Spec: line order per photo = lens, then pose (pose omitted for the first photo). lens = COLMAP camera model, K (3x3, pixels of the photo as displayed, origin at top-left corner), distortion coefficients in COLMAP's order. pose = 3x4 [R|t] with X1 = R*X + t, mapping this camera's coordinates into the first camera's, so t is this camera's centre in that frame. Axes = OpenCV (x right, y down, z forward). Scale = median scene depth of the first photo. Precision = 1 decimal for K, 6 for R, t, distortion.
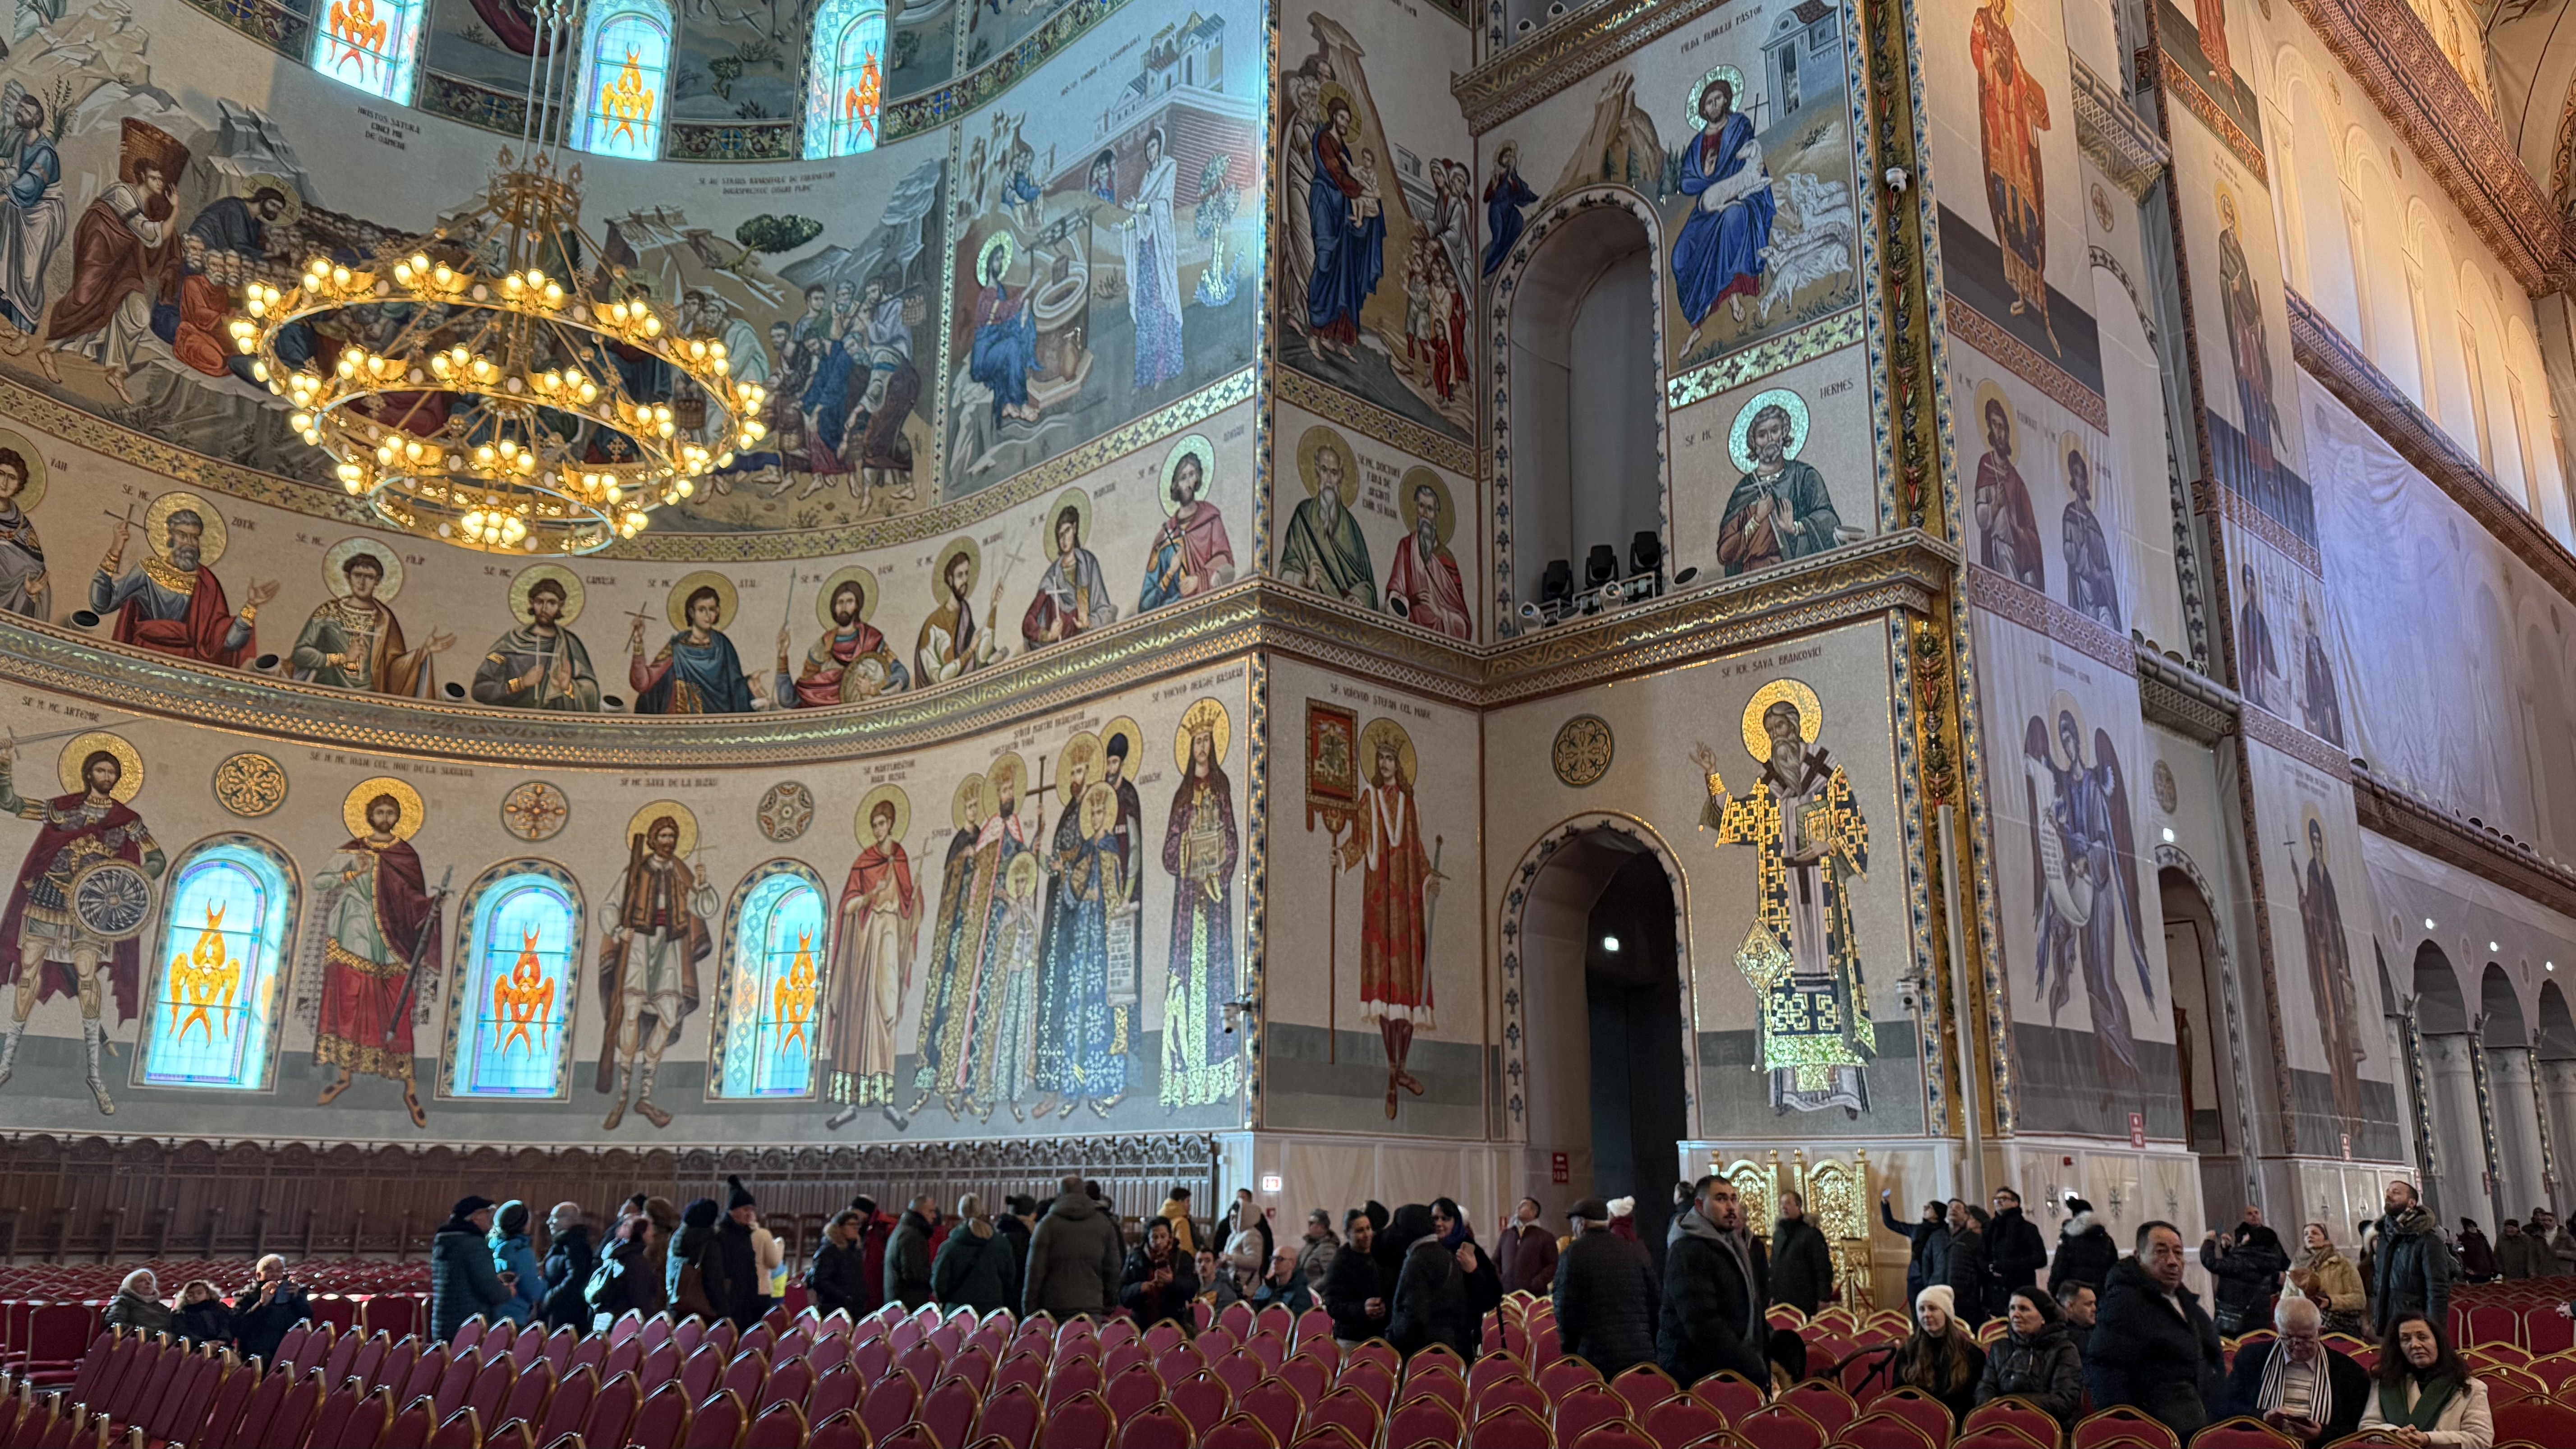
lens RADIAL K [[1802.7, 0, 1304.2], [0, 1802.7, 739.0], [0, 0, 1]] dist [0.082869, -0.104409]
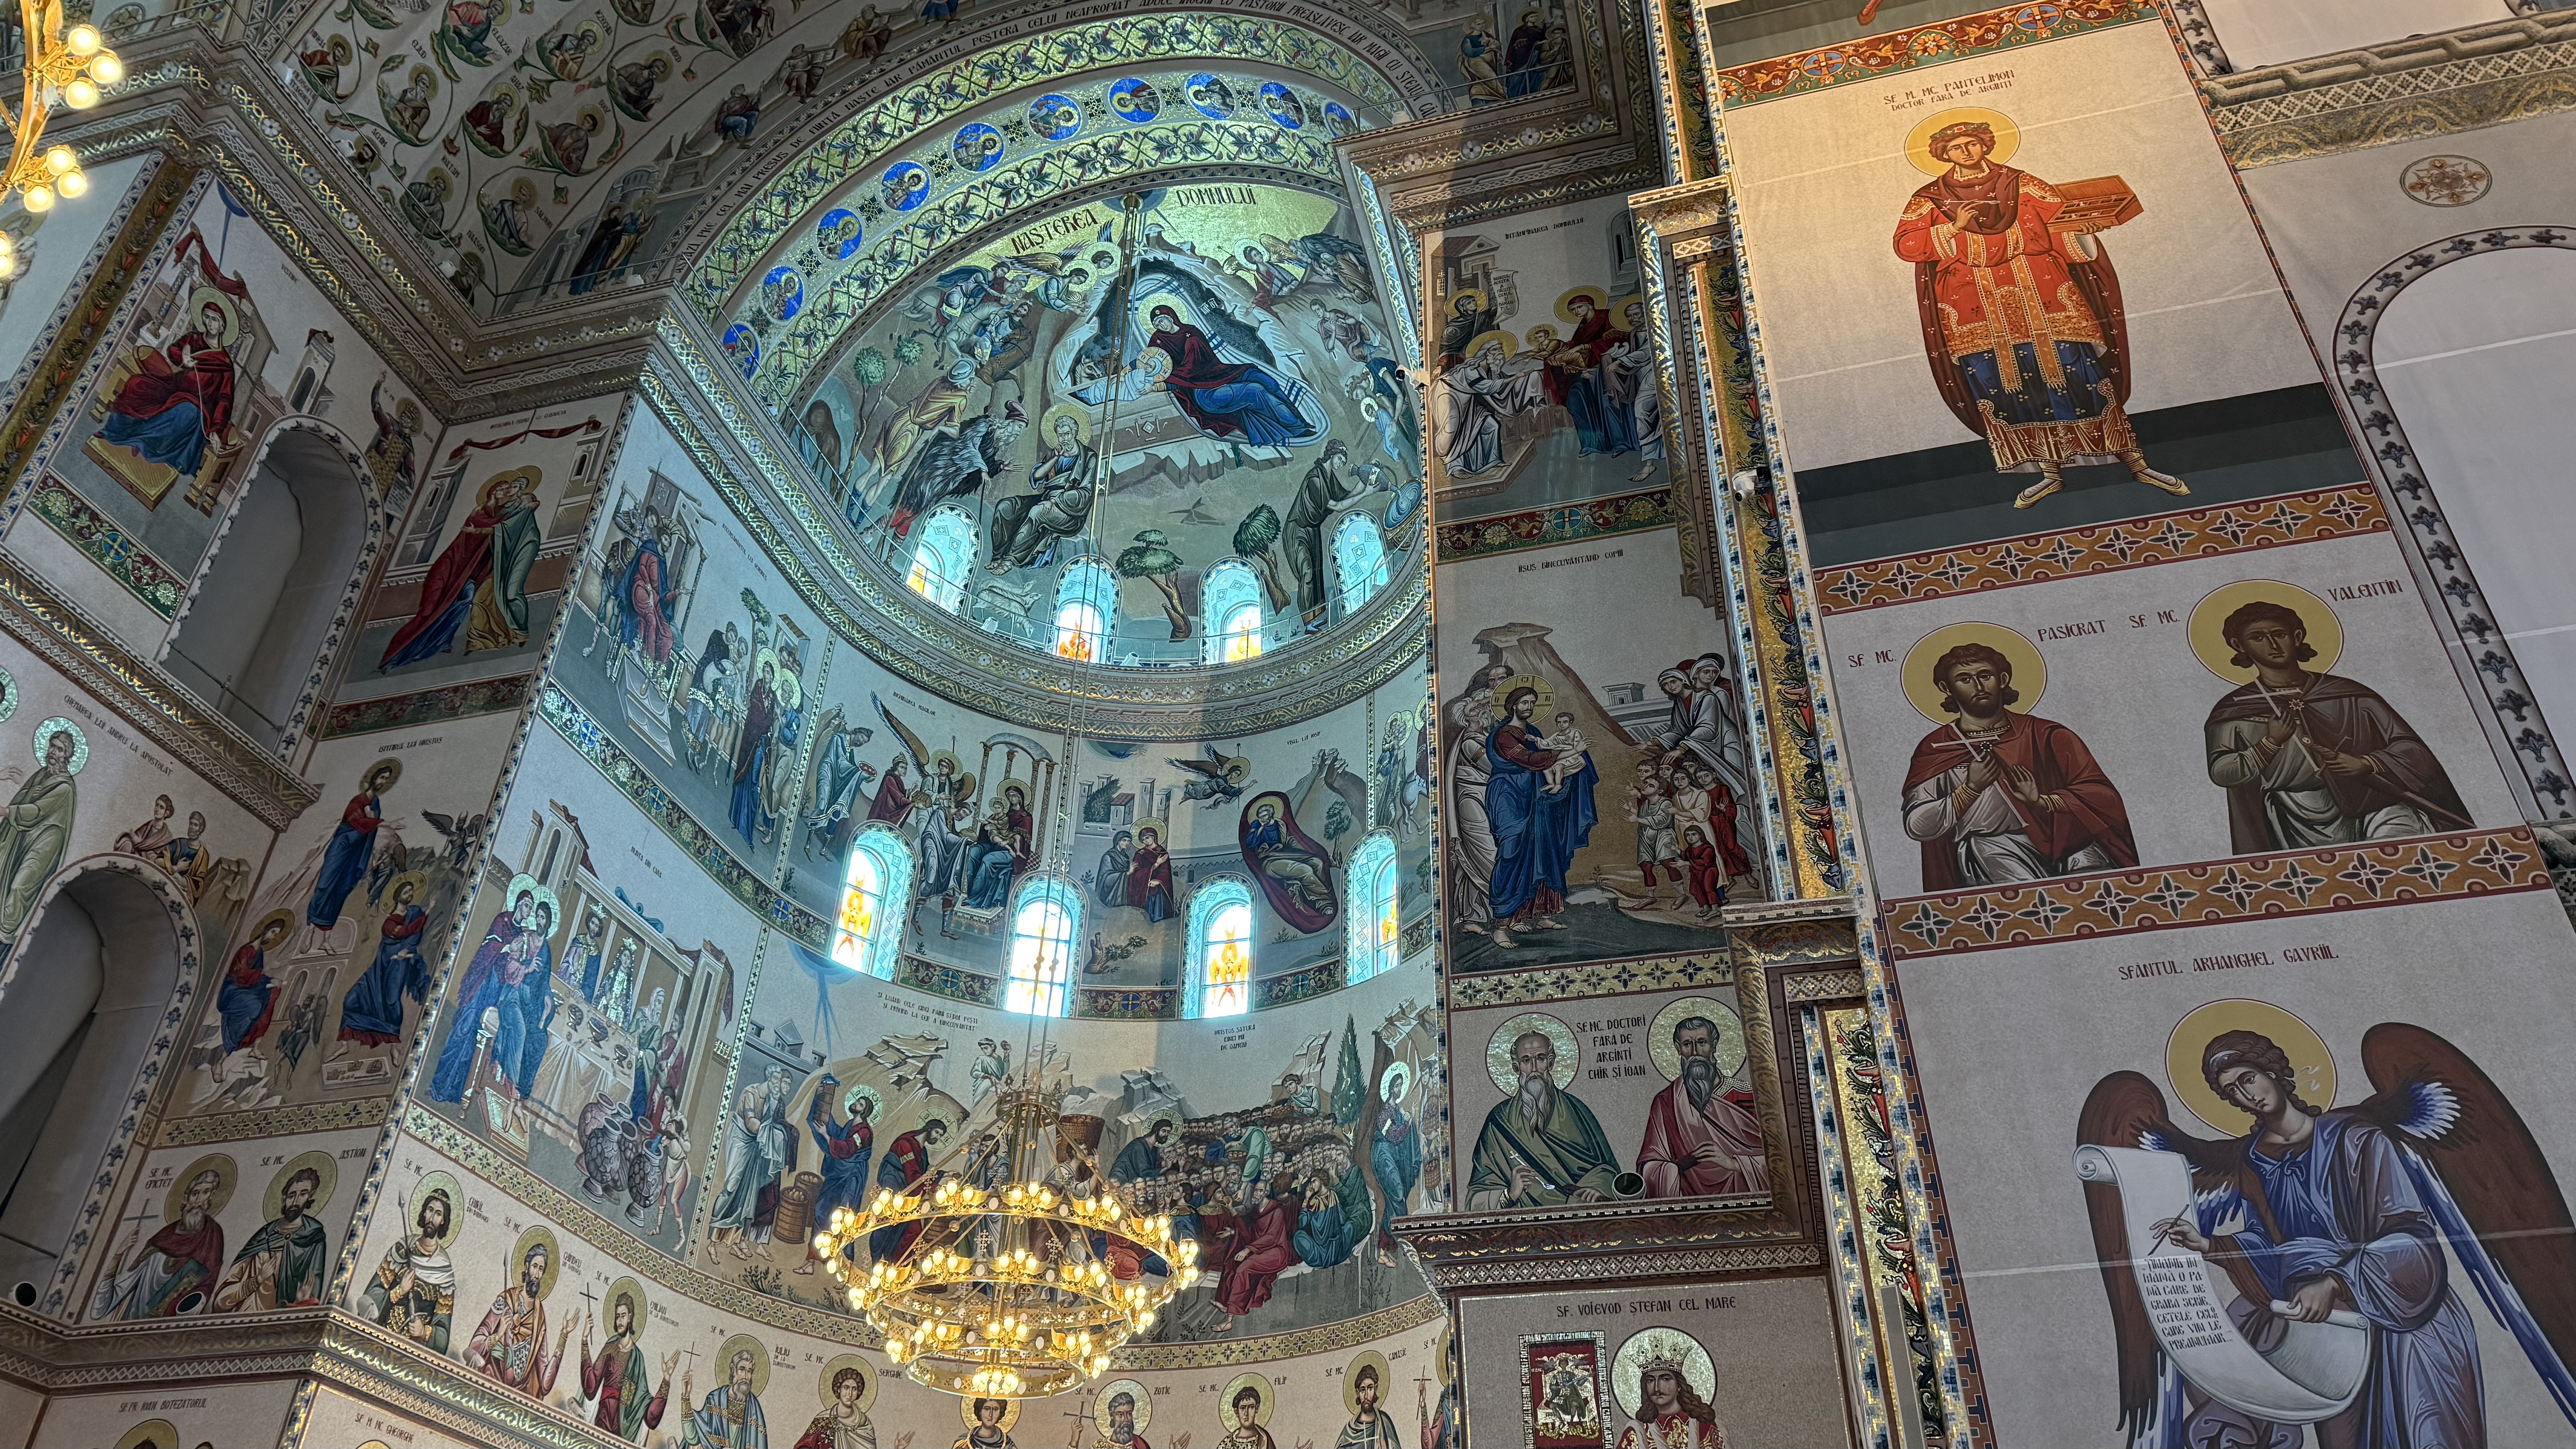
lens RADIAL K [[1802.7, 0, 1298.9], [0, 1802.7, 715.0], [0, 0, 1]] dist [0.082869, -0.104409]
pose [[0.515587, -0.500196, -0.695682, 0.641139], [0.198038, 0.859500, -0.471211, 0.102934], [0.833637, 0.105179, 0.542205, 0.369512]]
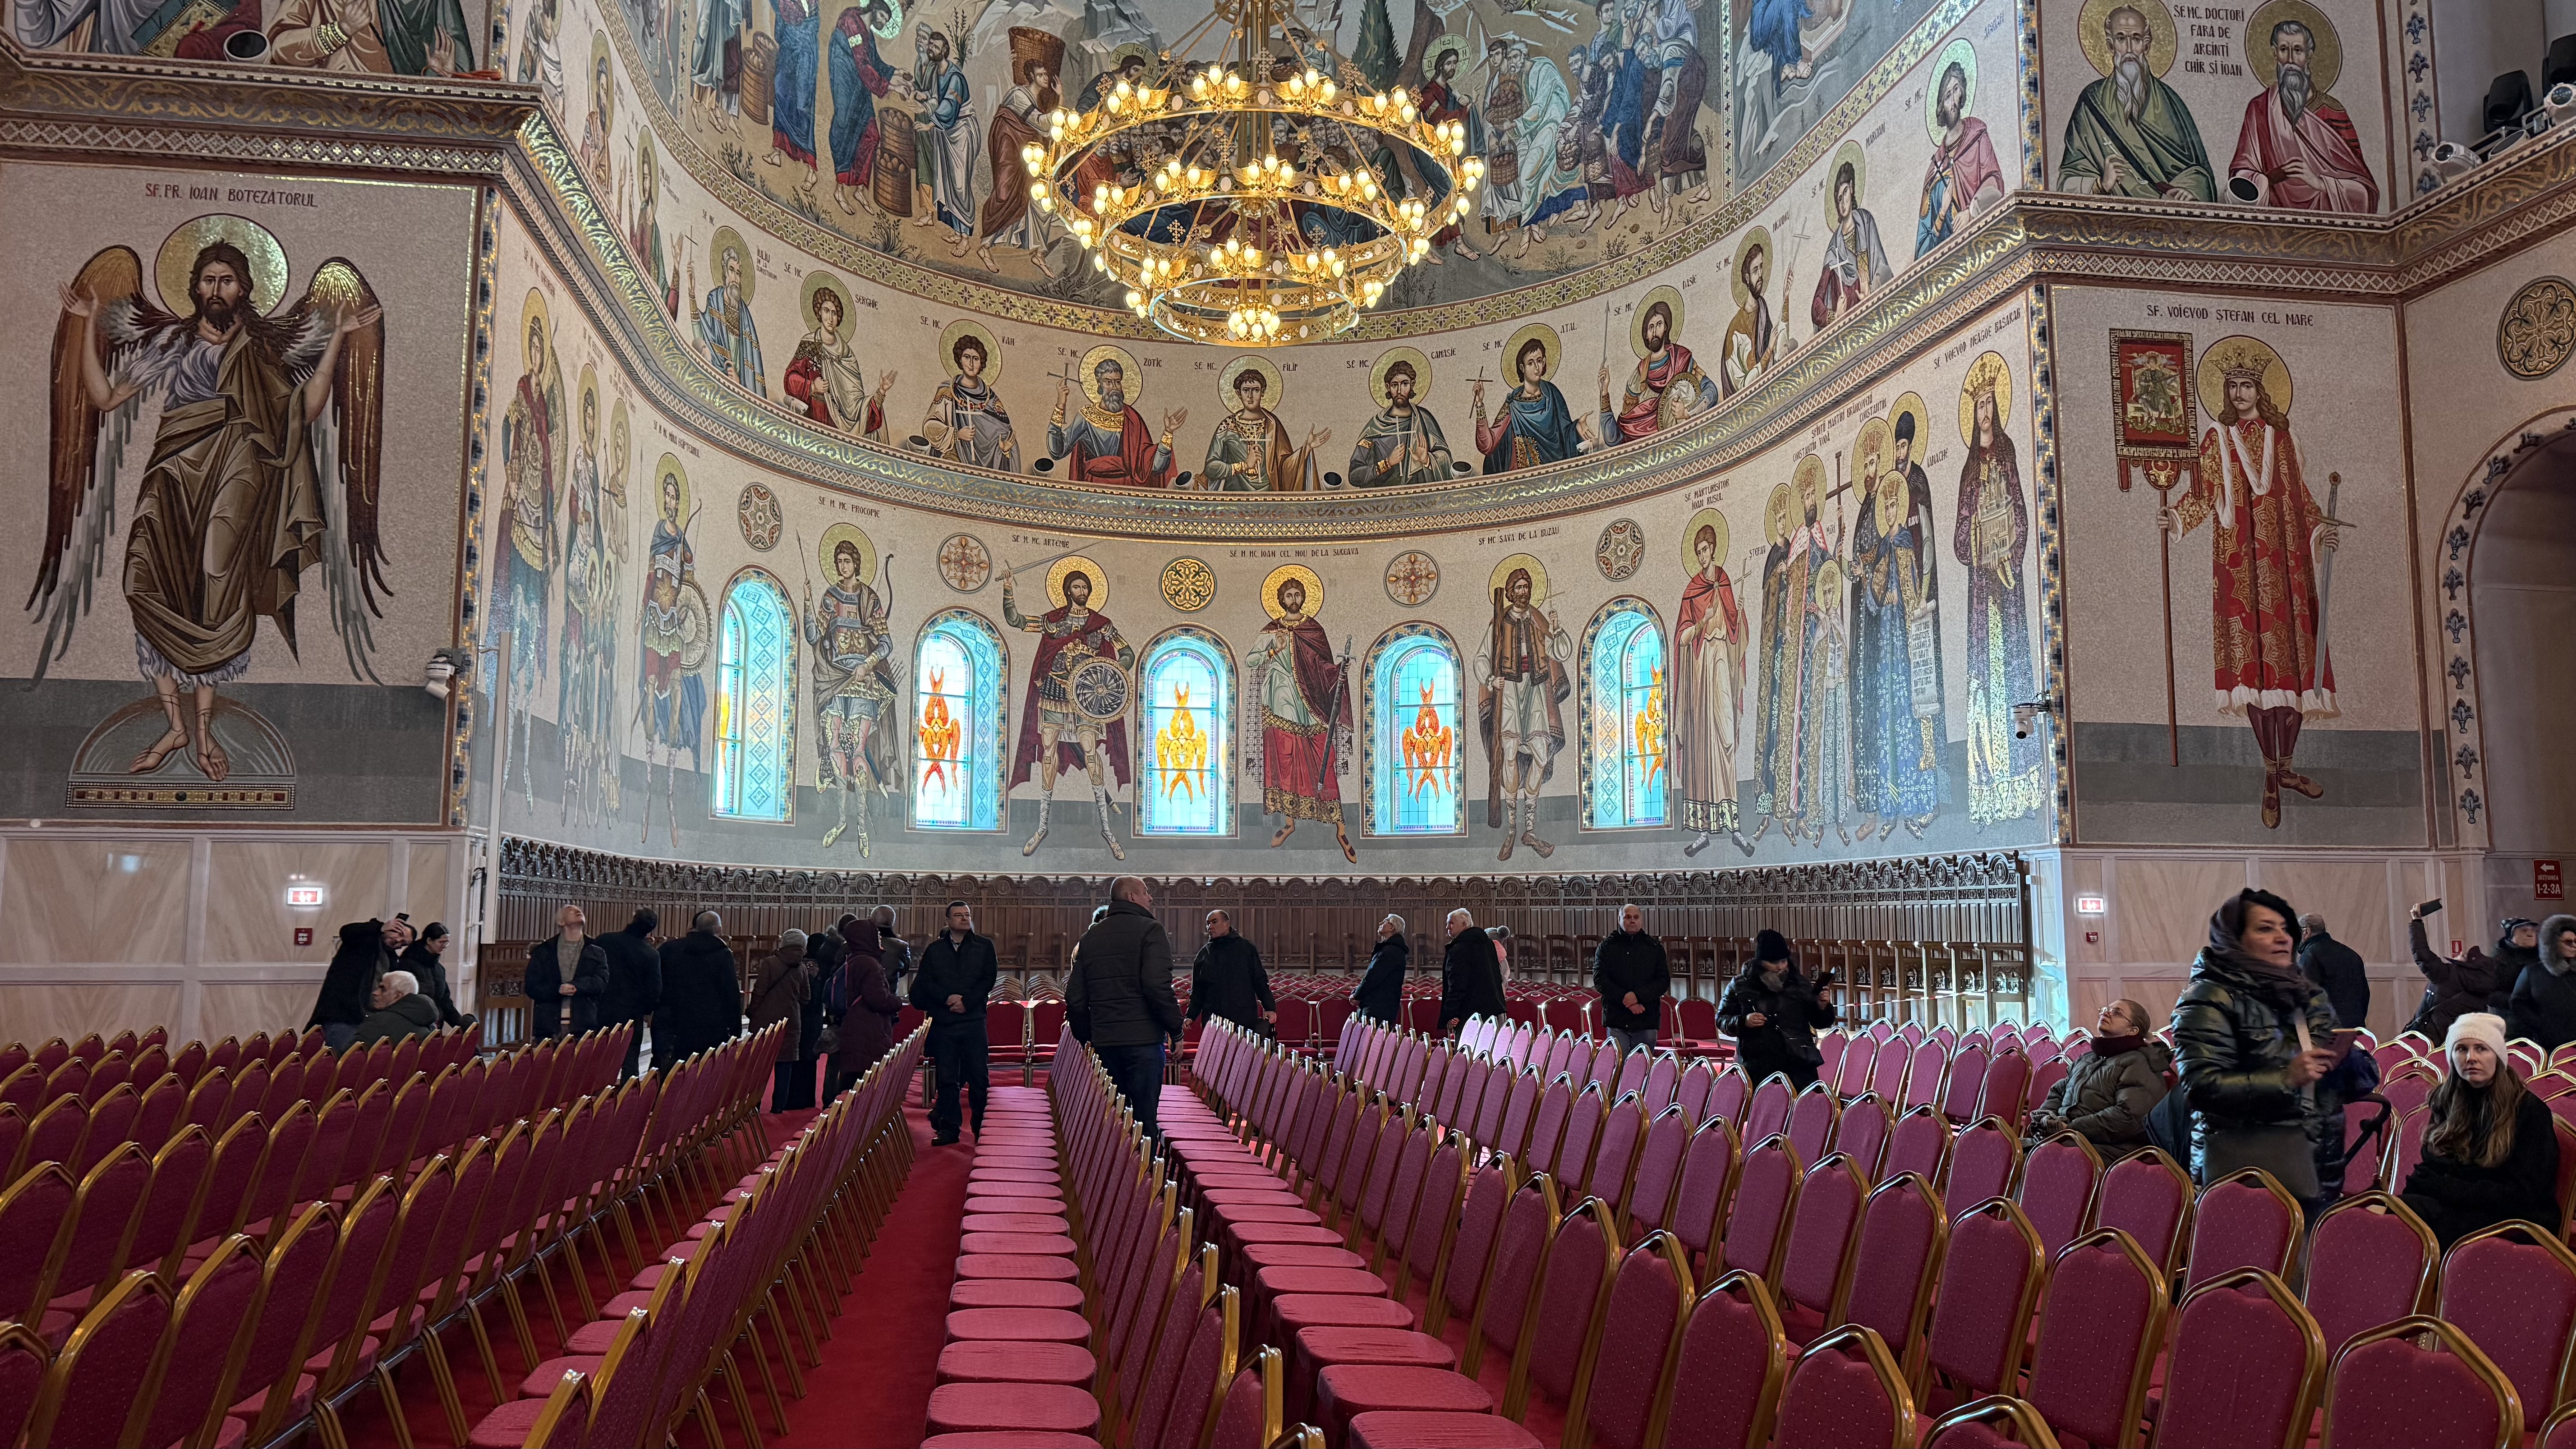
lens RADIAL K [[1802.7, 0, 1300.5], [0, 1802.7, 726.9], [0, 0, 1]] dist [0.082869, -0.104409]
pose [[0.823599, -0.071219, -0.562684, 0.139378], [0.146738, 0.985063, 0.090101, 0.023870], [0.547862, -0.156774, 0.821747, 0.079120]]
